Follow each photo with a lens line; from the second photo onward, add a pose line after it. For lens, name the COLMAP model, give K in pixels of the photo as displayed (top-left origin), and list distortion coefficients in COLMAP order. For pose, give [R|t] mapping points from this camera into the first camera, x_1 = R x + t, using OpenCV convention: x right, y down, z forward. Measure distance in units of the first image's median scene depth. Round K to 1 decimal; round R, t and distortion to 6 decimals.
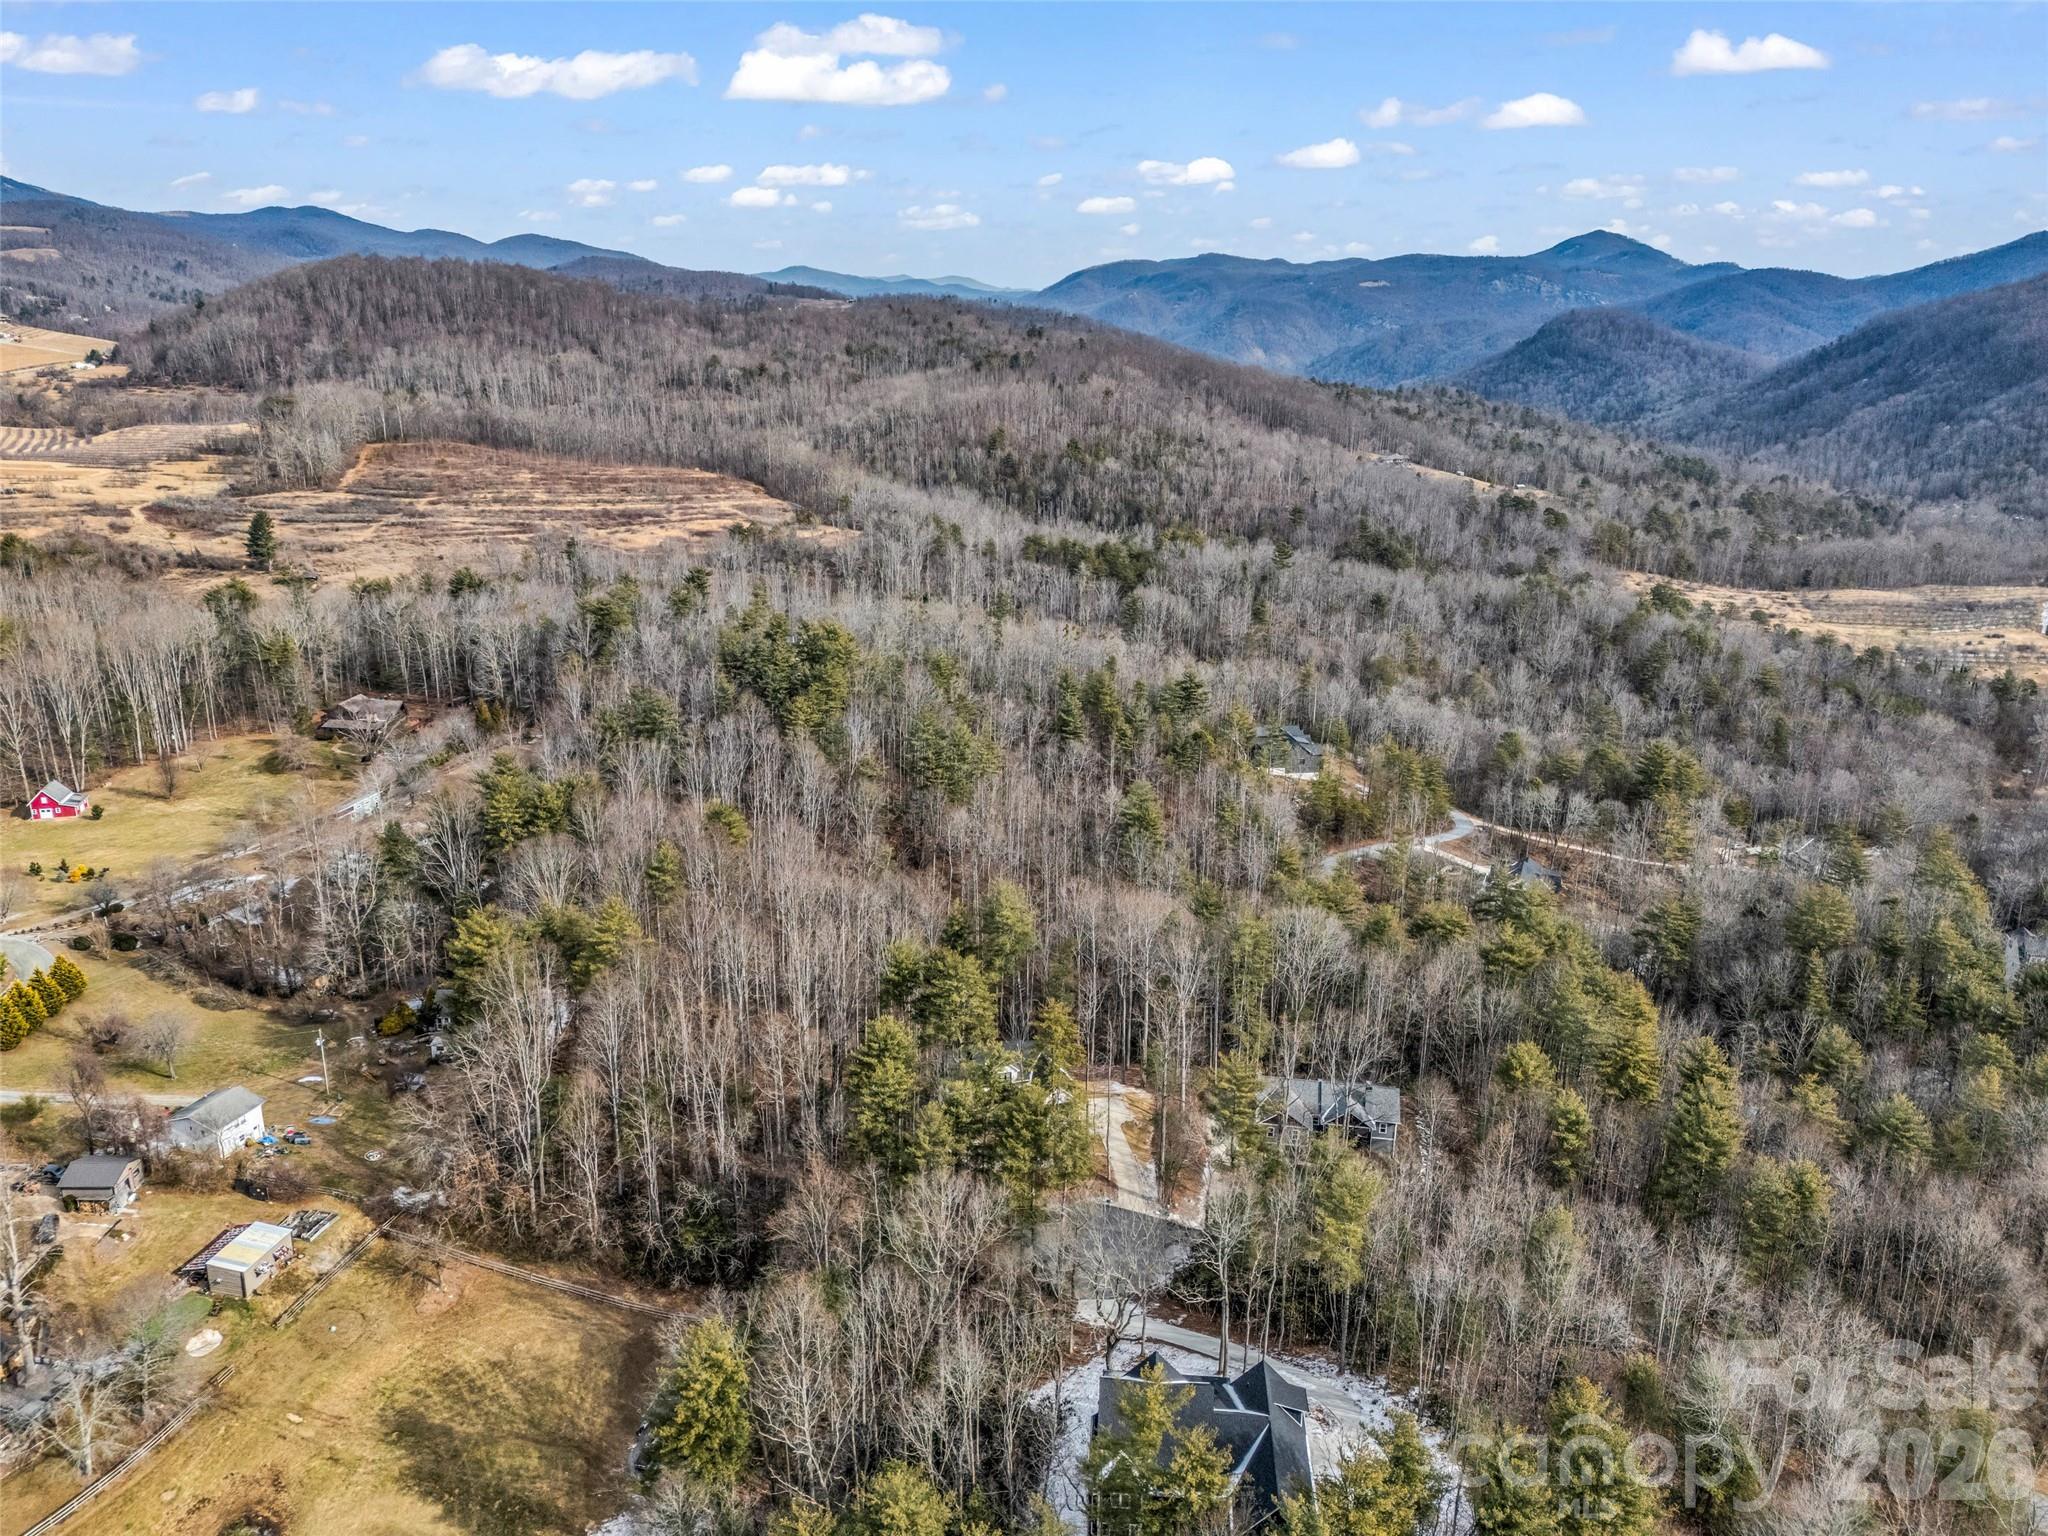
lens RADIAL K [[1500.3, 0, 1025.6], [0, 1500.3, 791.8], [0, 0, 1]] dist [0.083075, -0.072745]
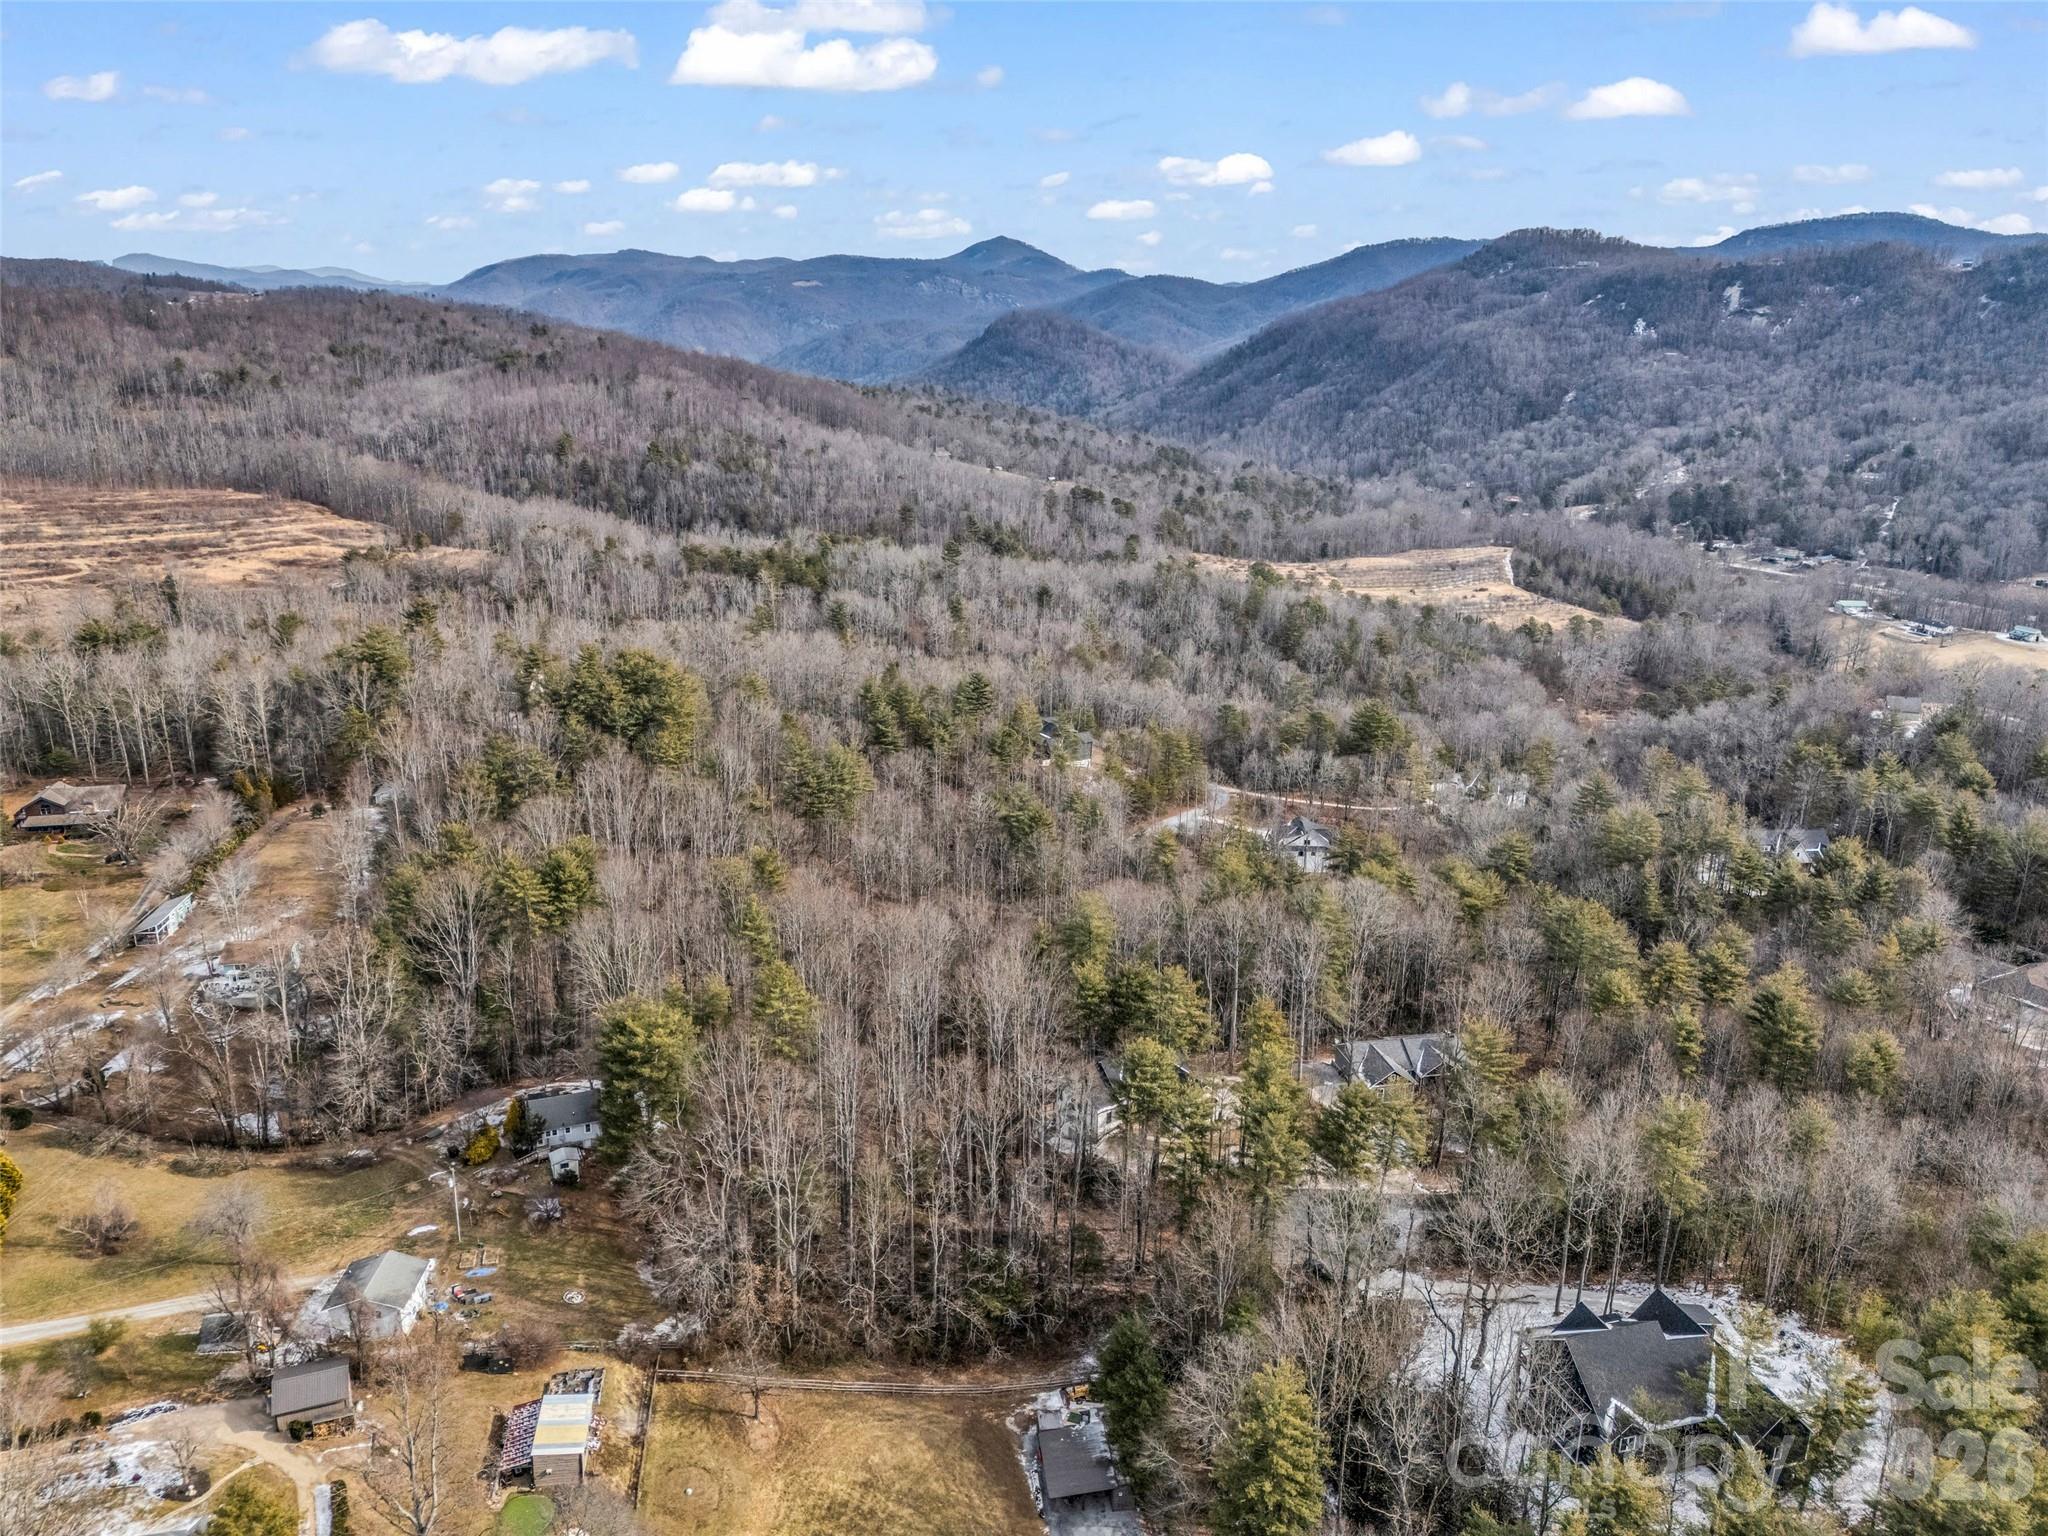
lens RADIAL K [[1500.3, 0, 1026.8], [0, 1500.3, 790.2], [0, 0, 1]] dist [0.083075, -0.072745]
pose [[0.934178, -0.109775, 0.339500, -0.100045], [0.109717, 0.993773, 0.019429, -0.008106], [-0.339519, 0.019099, 0.940405, 0.020794]]
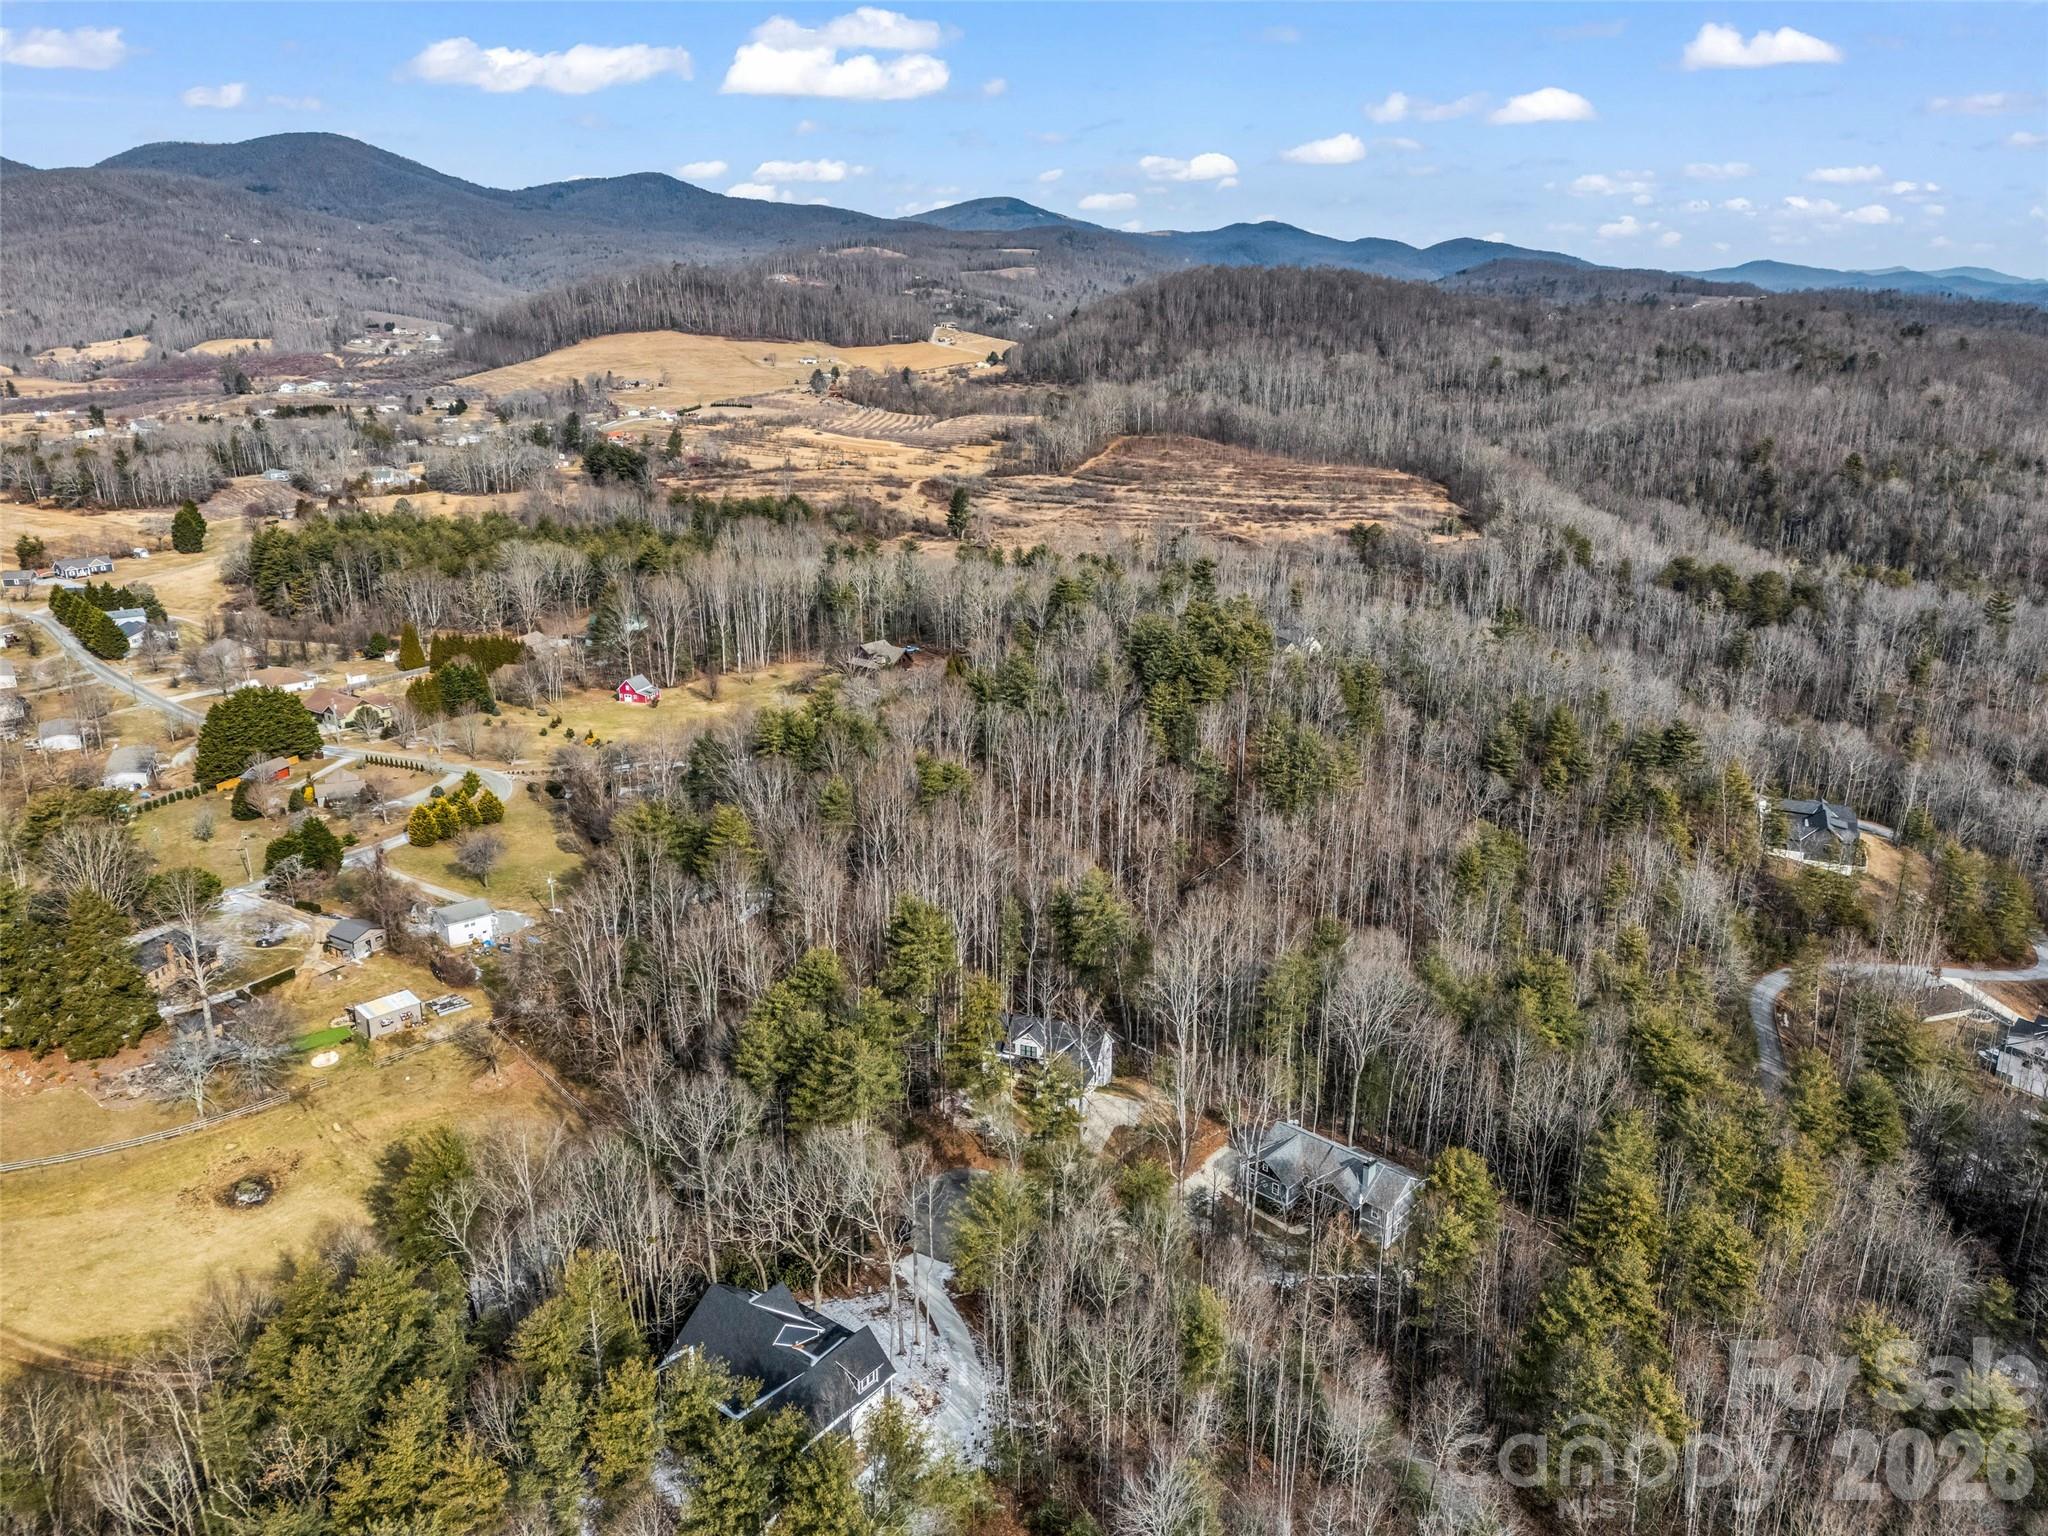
lens RADIAL K [[1500.3, 0, 1016.0], [0, 1500.3, 781.8], [0, 0, 1]] dist [0.083075, -0.072745]
pose [[0.836185, 0.162001, -0.523976, 0.121997], [-0.165791, 0.985347, 0.040069, -0.008297], [0.522789, 0.053366, 0.850790, 0.026367]]
